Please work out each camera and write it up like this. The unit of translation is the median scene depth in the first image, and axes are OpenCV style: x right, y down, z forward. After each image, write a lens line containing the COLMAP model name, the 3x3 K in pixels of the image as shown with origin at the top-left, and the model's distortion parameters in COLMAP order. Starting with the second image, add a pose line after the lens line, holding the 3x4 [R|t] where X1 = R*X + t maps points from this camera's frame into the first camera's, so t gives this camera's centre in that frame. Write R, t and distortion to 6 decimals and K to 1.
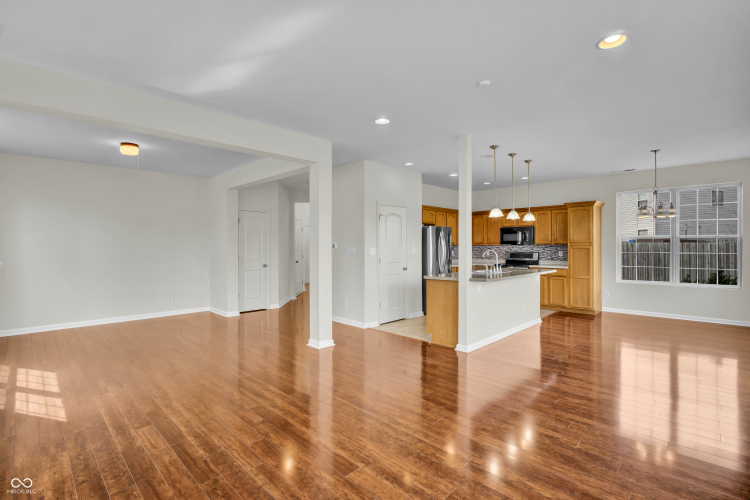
lens RADIAL K [[360.6, 0, 375.0], [0, 360.6, 250.0], [0, 0, 1]] dist [-0.001716, -0.000139]
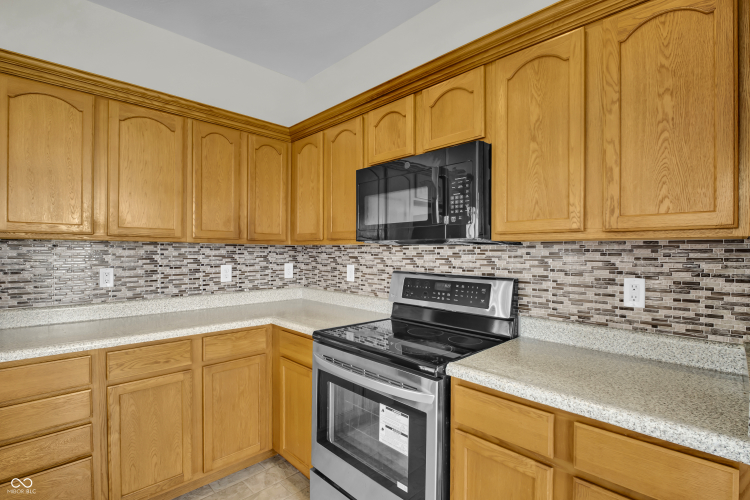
lens RADIAL K [[356.3, 0, 374.3], [0, 356.3, 254.1], [0, 0, 1]] dist [-0.017791, -0.001123]
pose [[0.999693, 0.007369, -0.023662, 0.430198], [-0.007431, 0.999969, -0.002493, -0.007887], [0.023642, 0.002668, 0.999717, 0.907137]]
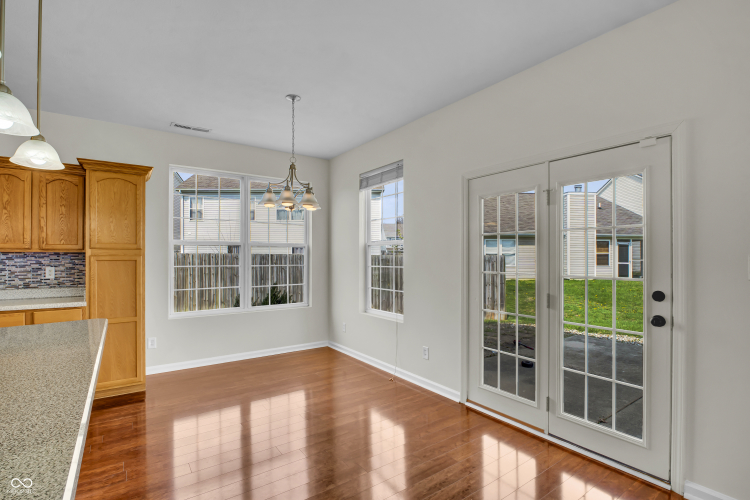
lens RADIAL K [[356.3, 0, 374.3], [0, 356.3, 254.1], [0, 0, 1]] dist [-0.017791, -0.001123]
pose [[0.176097, 0.008575, 0.984336, 0.168917], [0.008233, 0.999914, -0.010184, -0.005623], [-0.984338, 0.009897, 0.176011, 0.575542]]
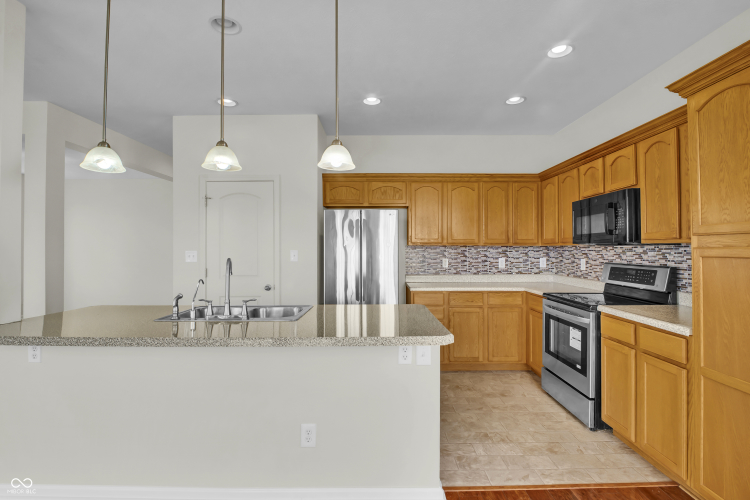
lens RADIAL K [[359.2, 0, 378.2], [0, 359.2, 243.6], [0, 0, 1]] dist [-0.004004, -0.000610]
pose [[0.703621, -0.009159, -0.710516, 0.564371], [-0.007996, 0.999752, -0.020806, -0.006981], [0.710530, 0.020321, 0.703373, 0.670026]]
